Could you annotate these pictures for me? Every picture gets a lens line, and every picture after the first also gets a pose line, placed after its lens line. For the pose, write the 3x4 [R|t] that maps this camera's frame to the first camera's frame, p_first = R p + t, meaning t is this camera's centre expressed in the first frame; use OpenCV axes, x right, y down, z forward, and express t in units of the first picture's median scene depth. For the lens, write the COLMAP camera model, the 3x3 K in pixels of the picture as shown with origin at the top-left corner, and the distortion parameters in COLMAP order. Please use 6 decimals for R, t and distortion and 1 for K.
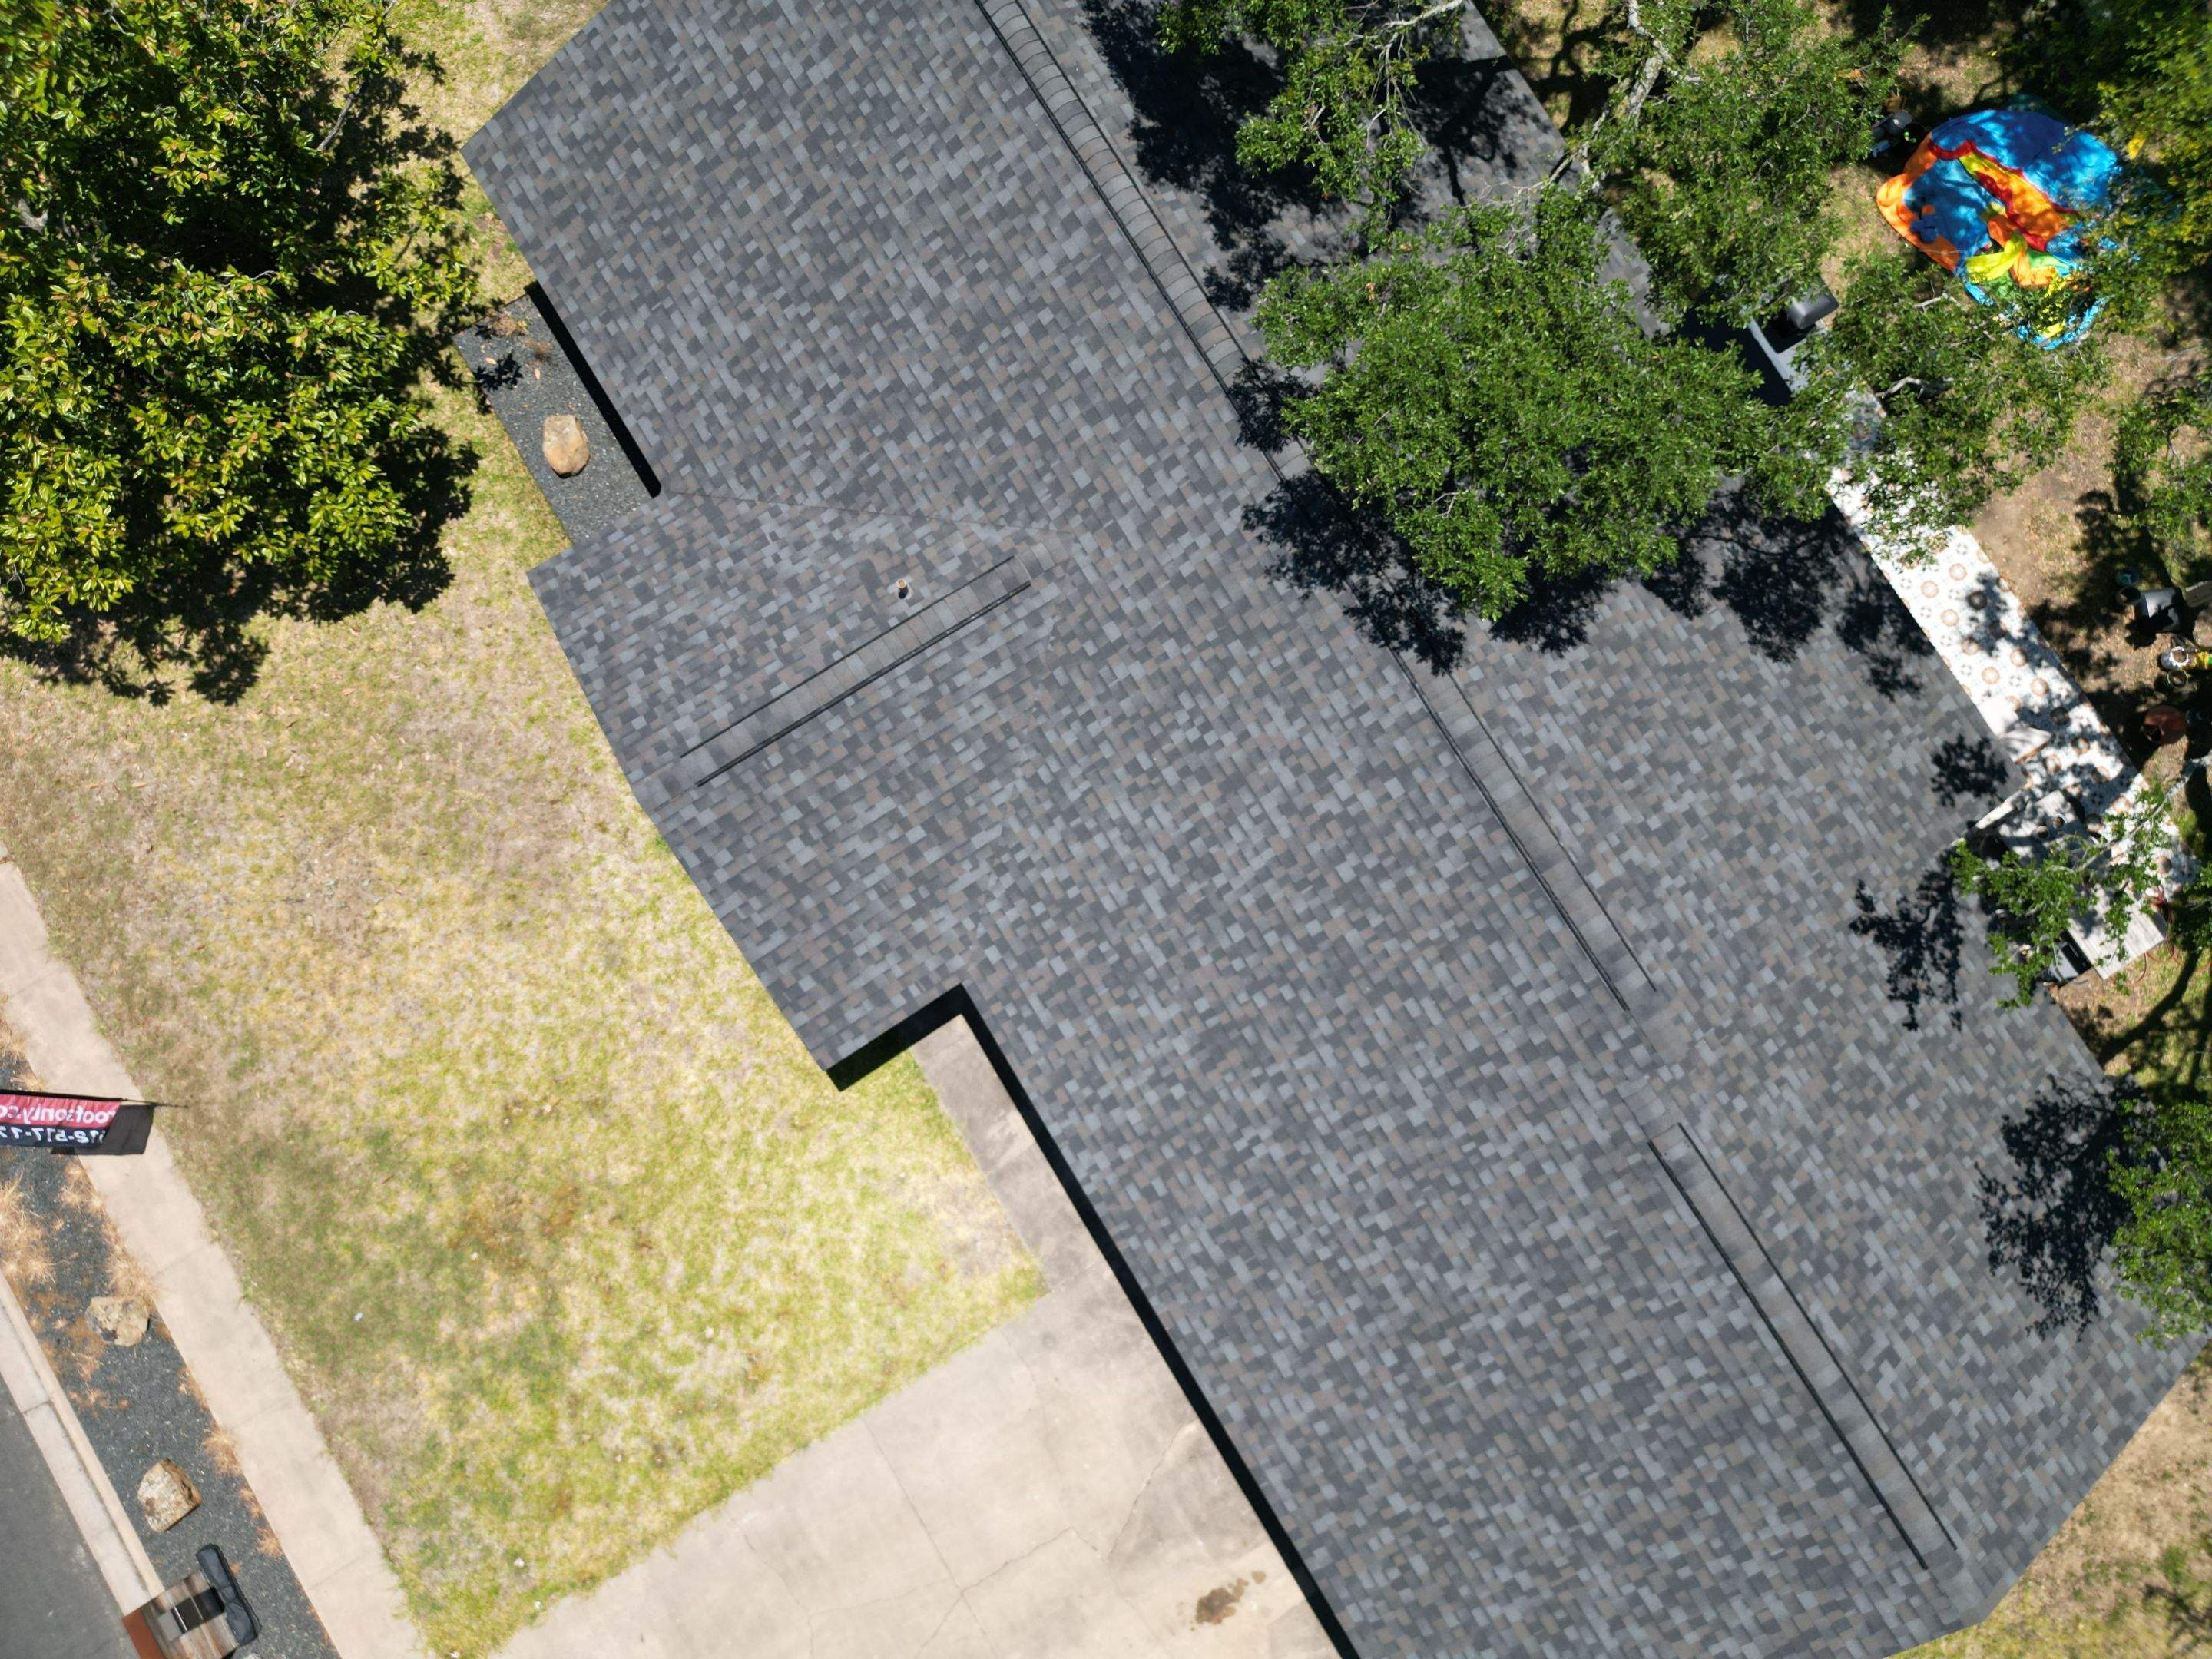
lens RADIAL K [[1558.2, 0, 1099.7], [0, 1558.2, 830.6], [0, 0, 1]] dist [0.071584, -0.081807]
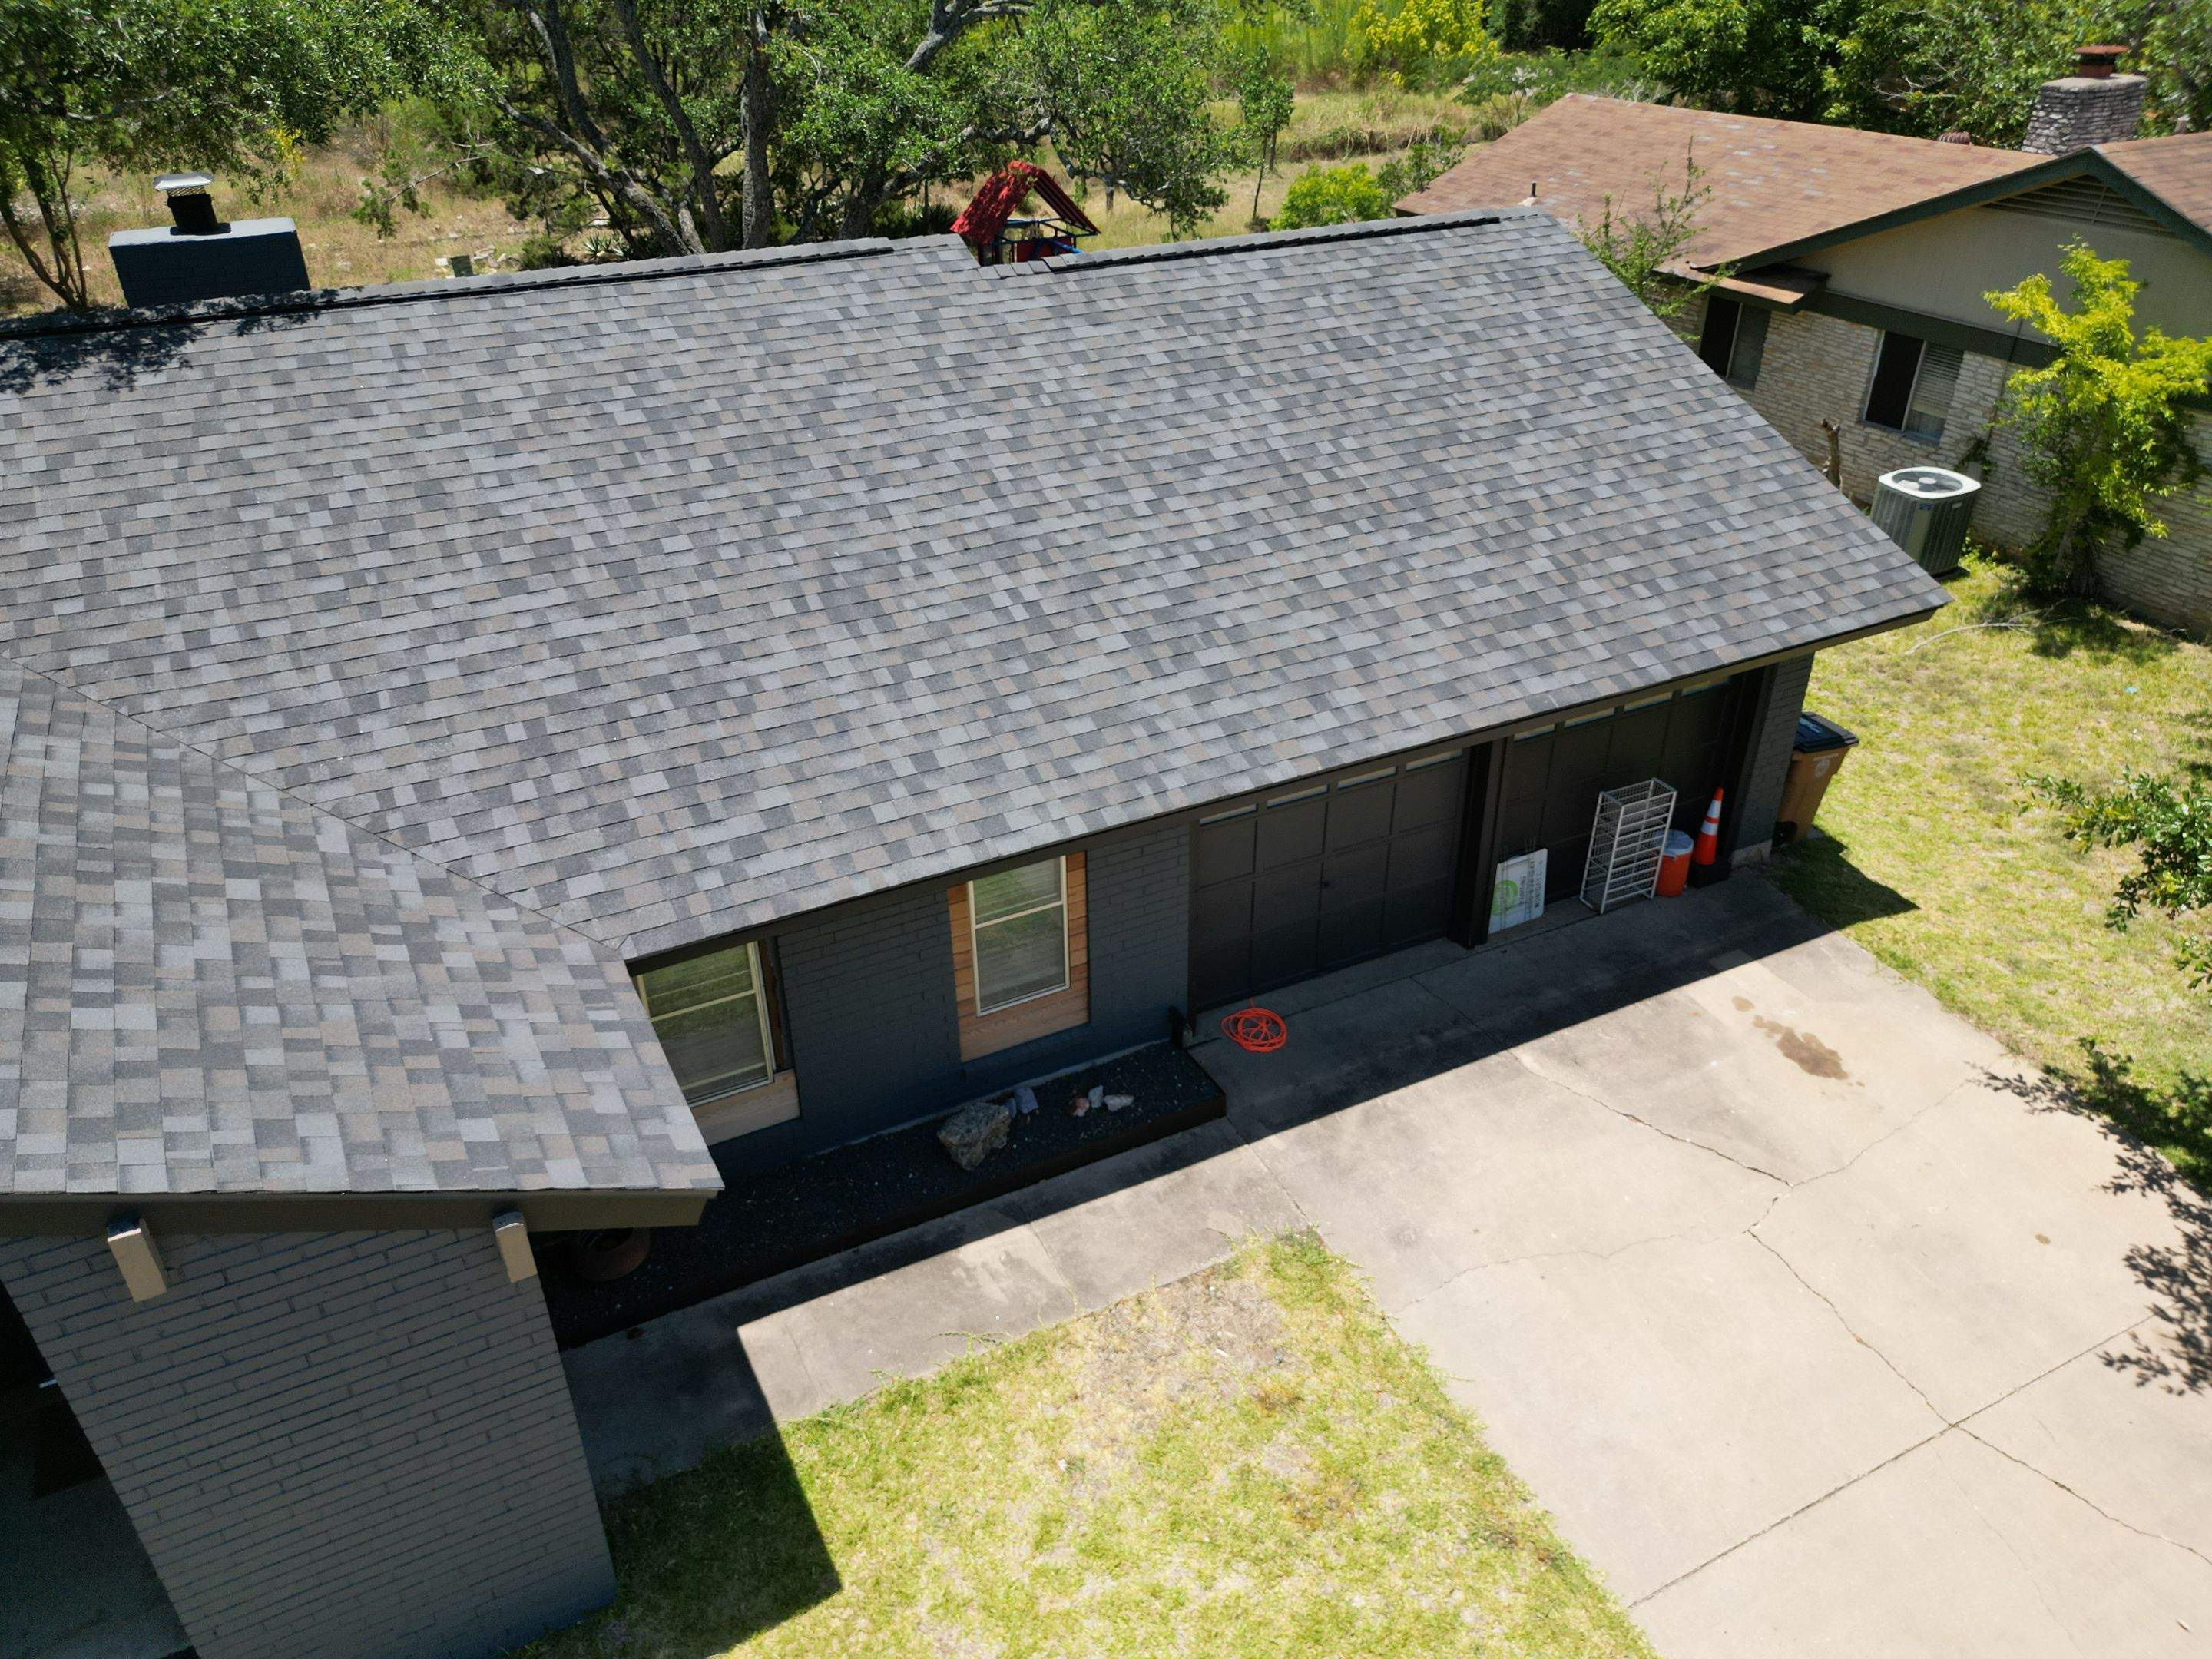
lens RADIAL K [[1559.8, 0, 1101.2], [0, 1559.8, 830.1], [0, 0, 1]] dist [0.059224, -0.061341]
pose [[0.082316, -0.521870, 0.849044, -0.483734], [0.990519, 0.136860, -0.011910, 0.254025], [-0.109985, 0.841974, 0.528188, 0.743253]]
